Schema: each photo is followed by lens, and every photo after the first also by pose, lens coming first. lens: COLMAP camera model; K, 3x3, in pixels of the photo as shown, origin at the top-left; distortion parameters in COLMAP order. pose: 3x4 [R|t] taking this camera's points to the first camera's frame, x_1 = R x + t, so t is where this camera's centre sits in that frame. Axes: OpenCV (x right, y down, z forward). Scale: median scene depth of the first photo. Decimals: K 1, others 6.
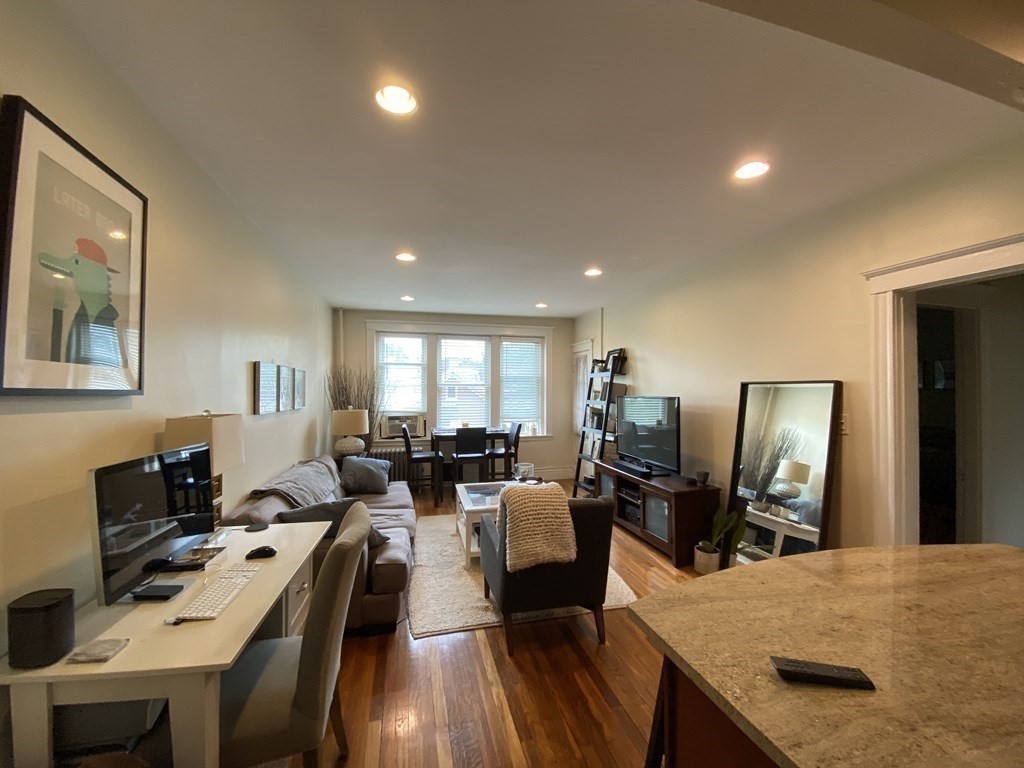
lens RADIAL K [[410.9, 0, 508.1], [0, 410.9, 386.0], [0, 0, 1]] dist [-0.007645, -0.004448]
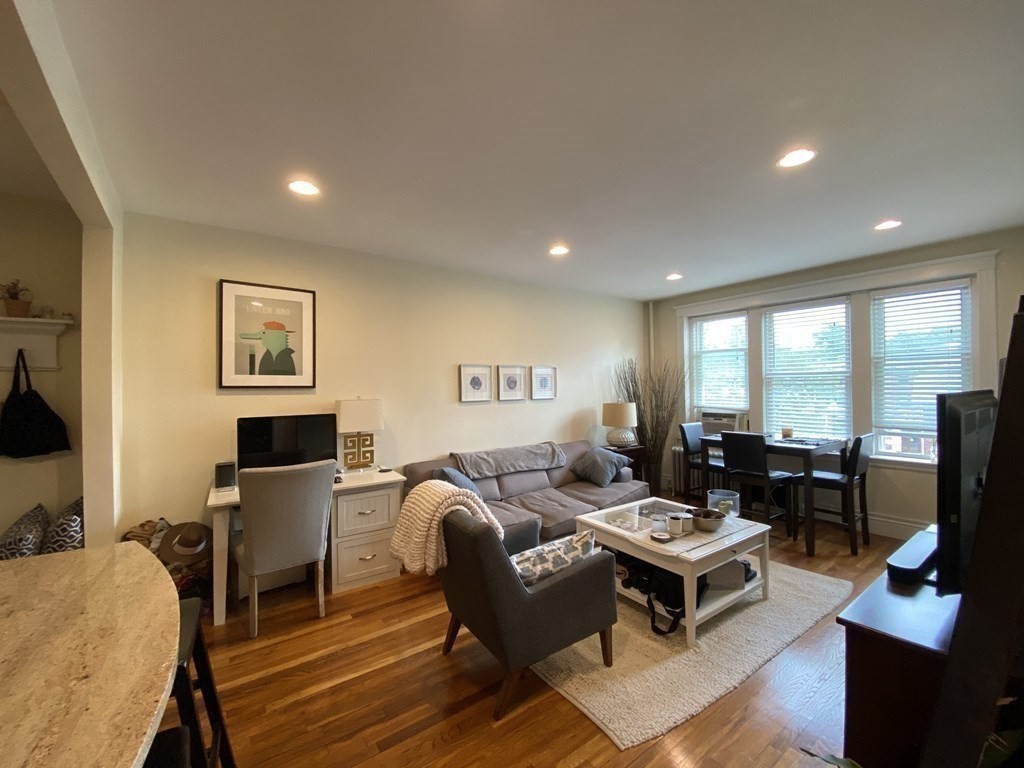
lens RADIAL K [[410.9, 0, 511.0], [0, 410.9, 385.7], [0, 0, 1]] dist [-0.007645, -0.004448]
pose [[0.382821, -0.002502, -0.923819, 0.417170], [0.019205, 0.999802, 0.005251, 0.005733], [0.923623, -0.019753, 0.382793, 0.337043]]
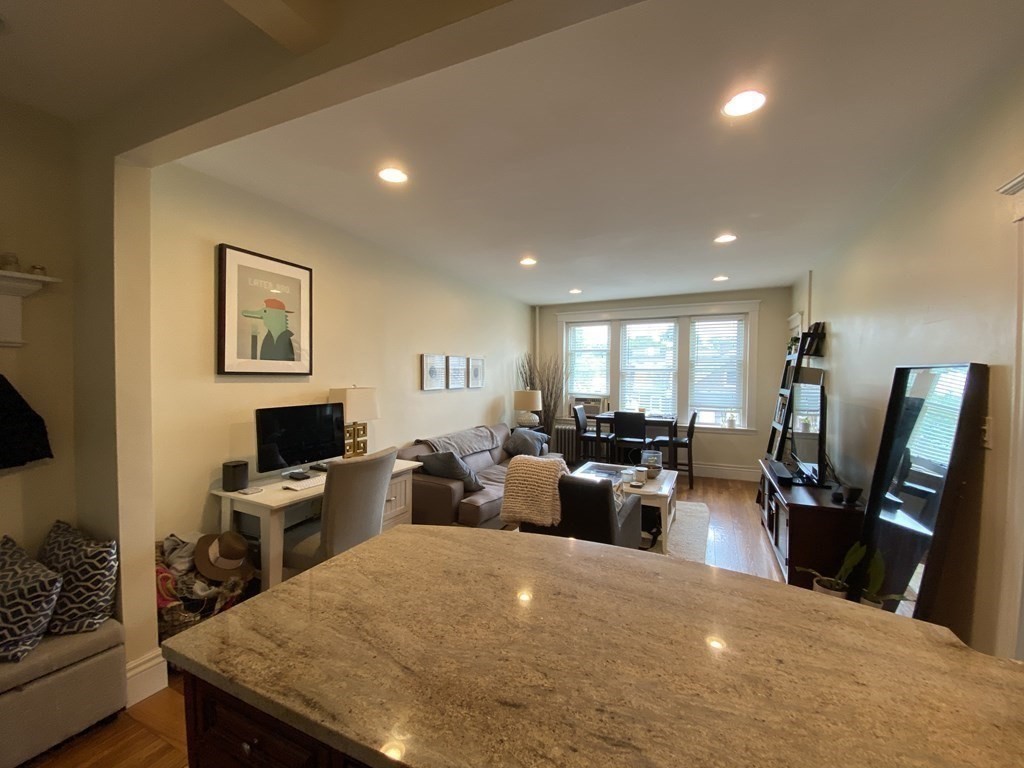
lens RADIAL K [[410.9, 0, 511.3], [0, 410.9, 383.3], [0, 0, 1]] dist [-0.007645, -0.004448]
pose [[0.782791, 0.020050, -0.621962, 0.301237], [-0.000902, 0.999516, 0.031087, -0.000193], [0.622284, -0.023773, 0.782430, 0.028348]]
